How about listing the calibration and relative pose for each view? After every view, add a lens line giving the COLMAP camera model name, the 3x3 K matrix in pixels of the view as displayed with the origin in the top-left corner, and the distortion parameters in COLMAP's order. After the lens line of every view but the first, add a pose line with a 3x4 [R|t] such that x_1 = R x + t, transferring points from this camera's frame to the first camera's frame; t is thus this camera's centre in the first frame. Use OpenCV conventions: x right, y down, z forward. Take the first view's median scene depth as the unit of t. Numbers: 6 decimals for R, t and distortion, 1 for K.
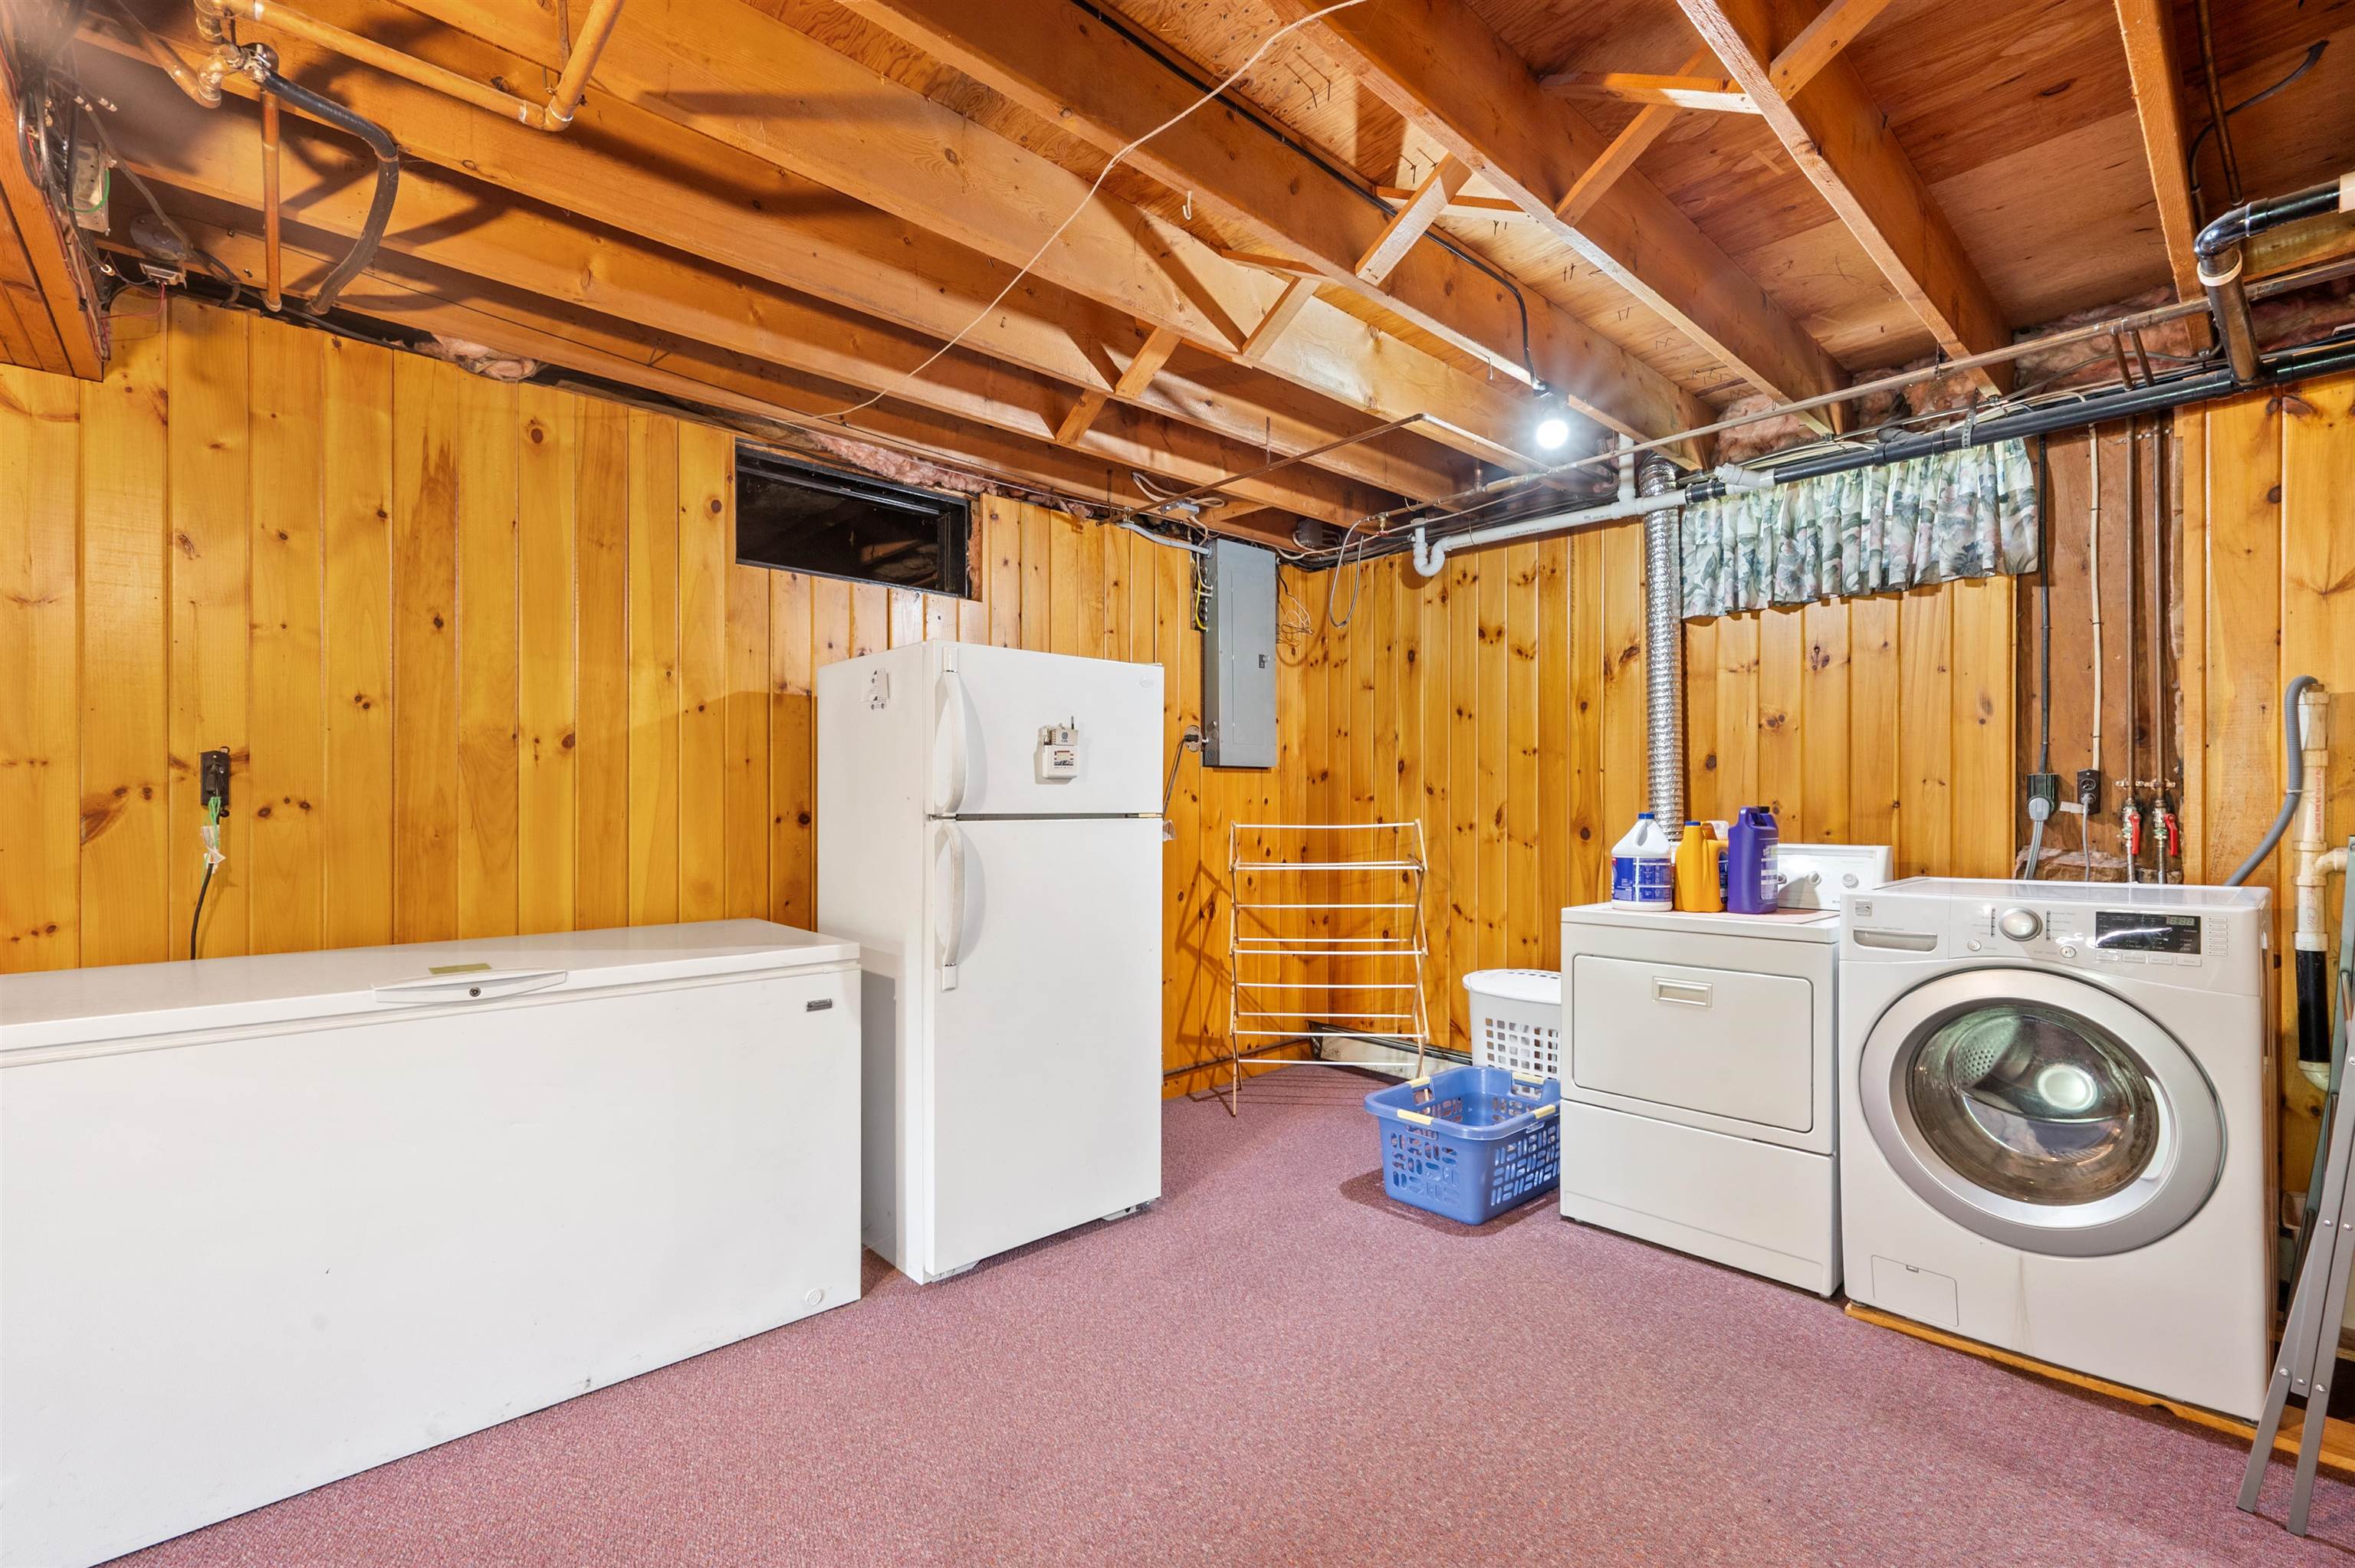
lens RADIAL K [[1053.6, 0, 1199.8], [0, 1053.6, 792.5], [0, 0, 1]] dist [0.002542, -0.000856]
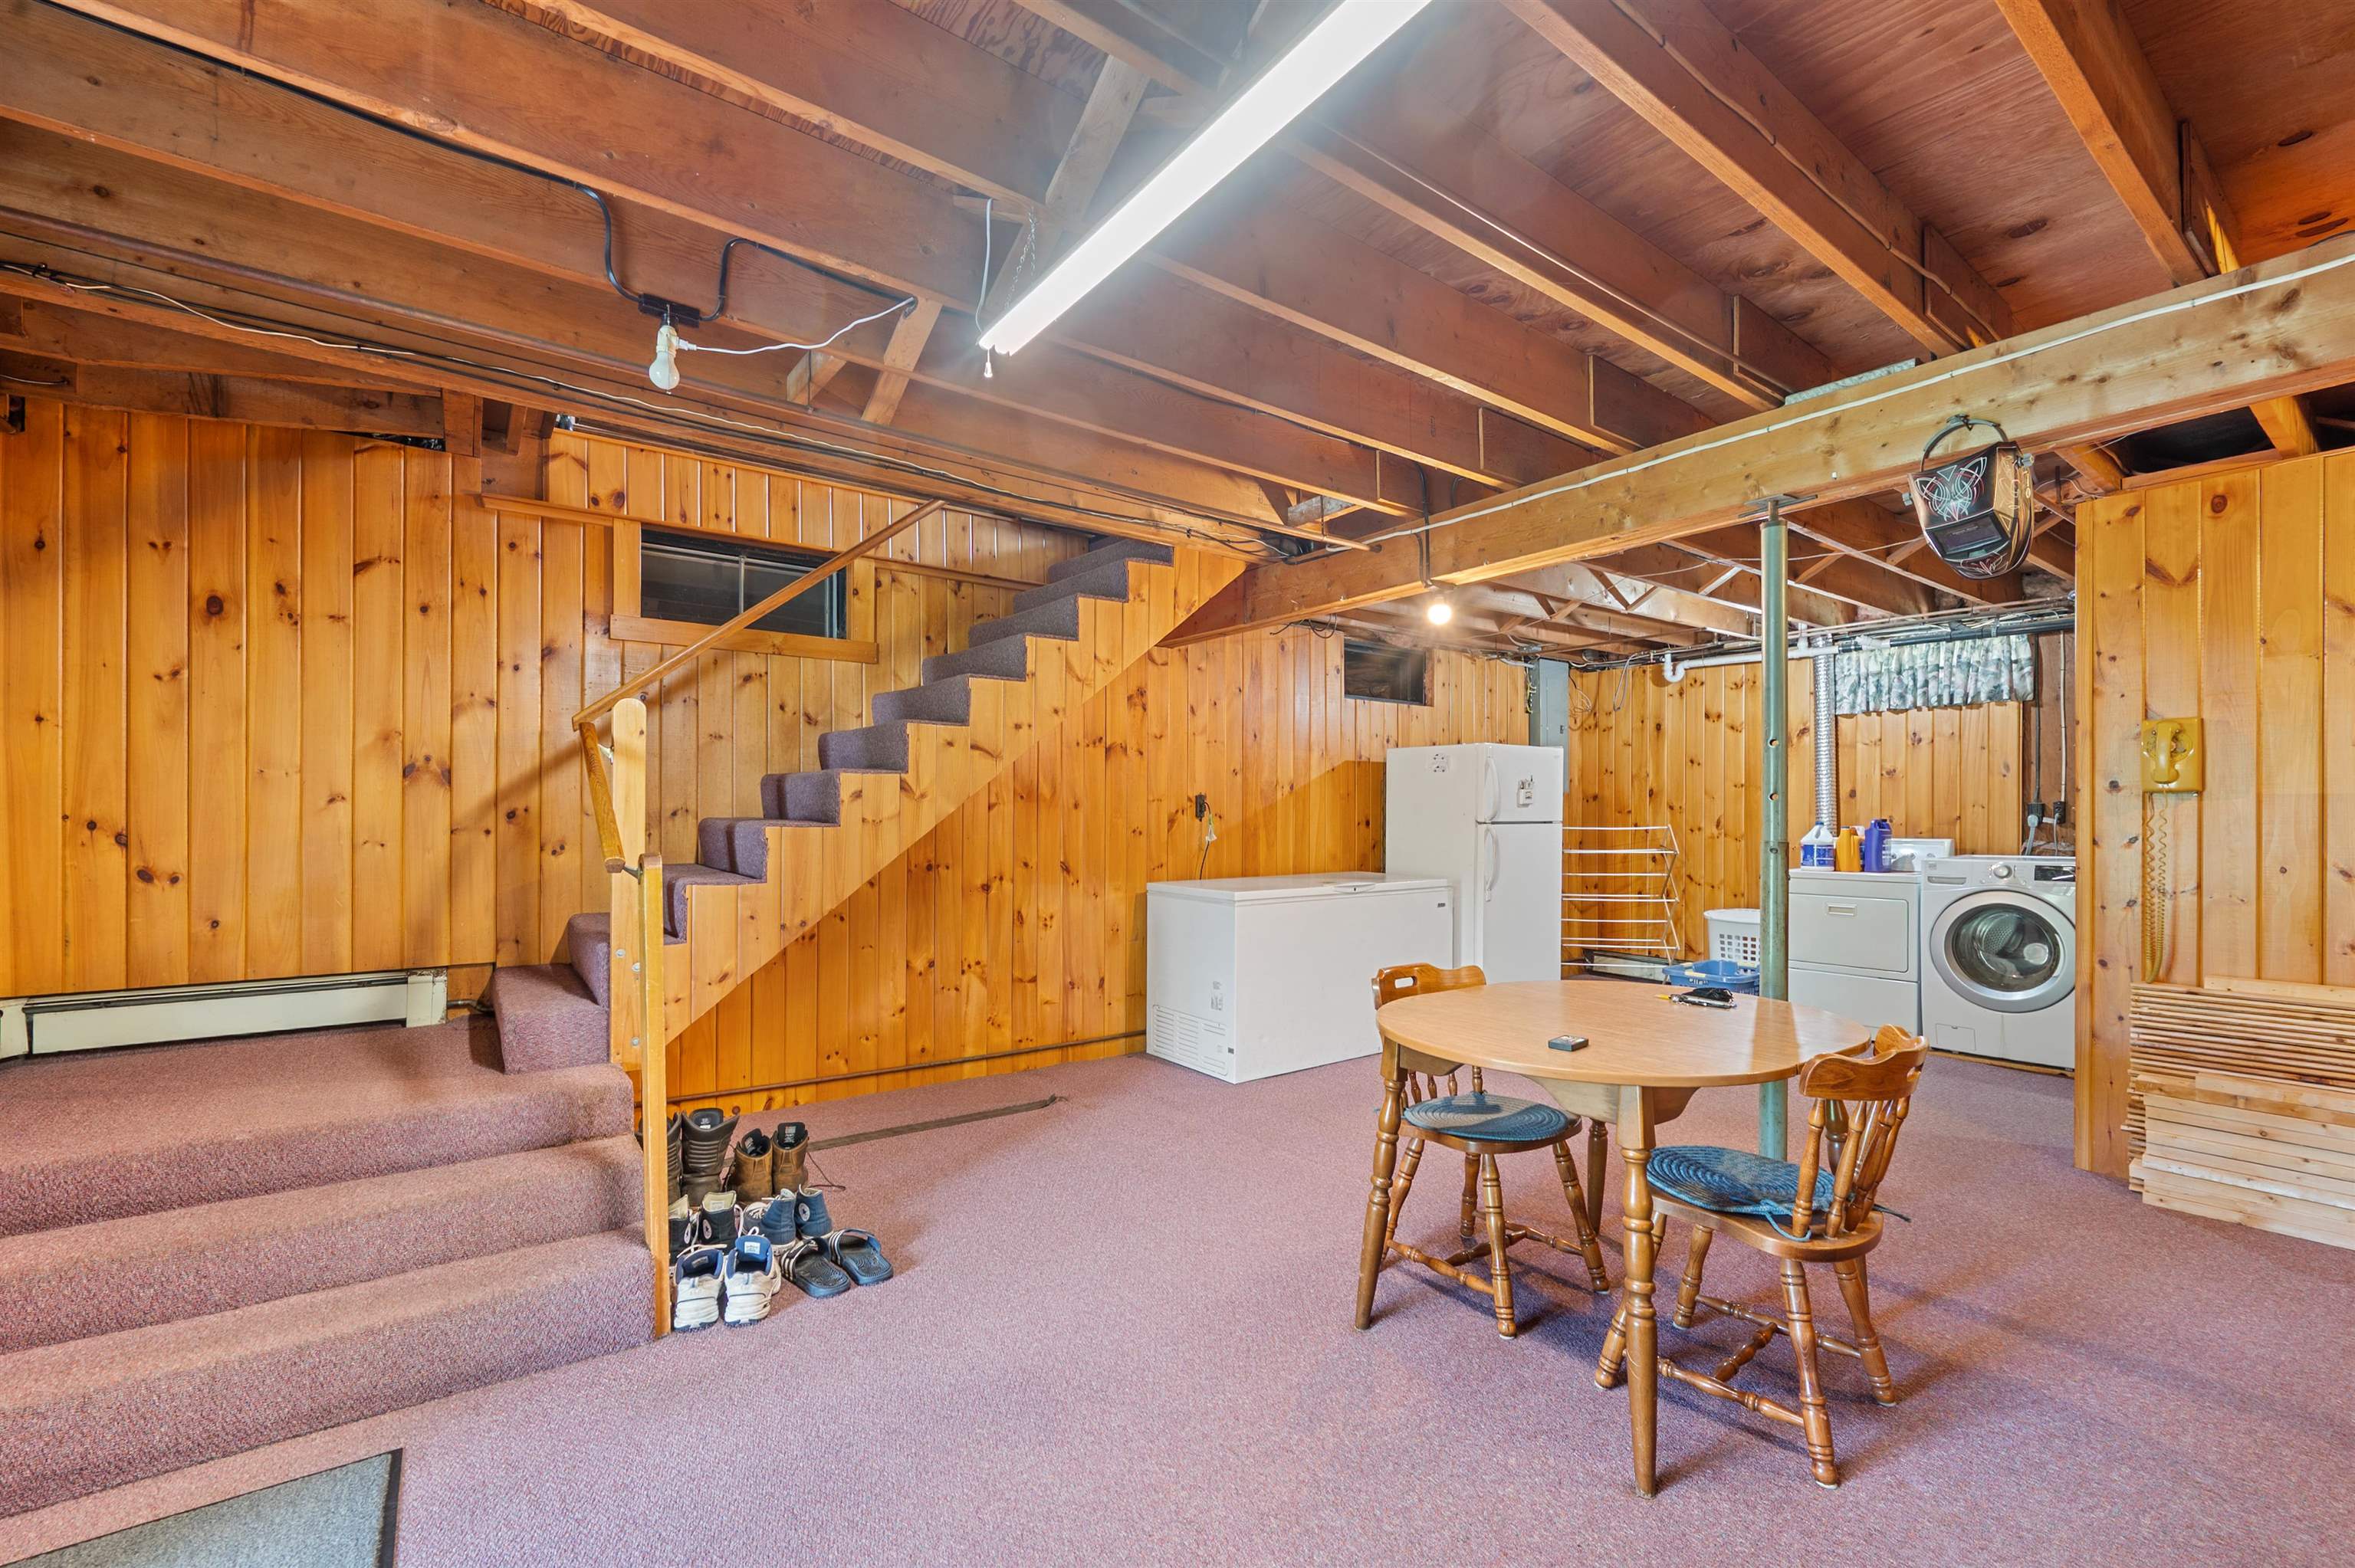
lens RADIAL K [[1053.6, 0, 1152.2], [0, 1053.6, 795.3], [0, 0, 1]] dist [0.002542, -0.000856]
pose [[0.993504, 0.000952, -0.113795, -0.558992], [-0.000773, 0.999998, 0.001623, -0.030702], [0.113796, -0.001524, 0.993503, -1.039225]]
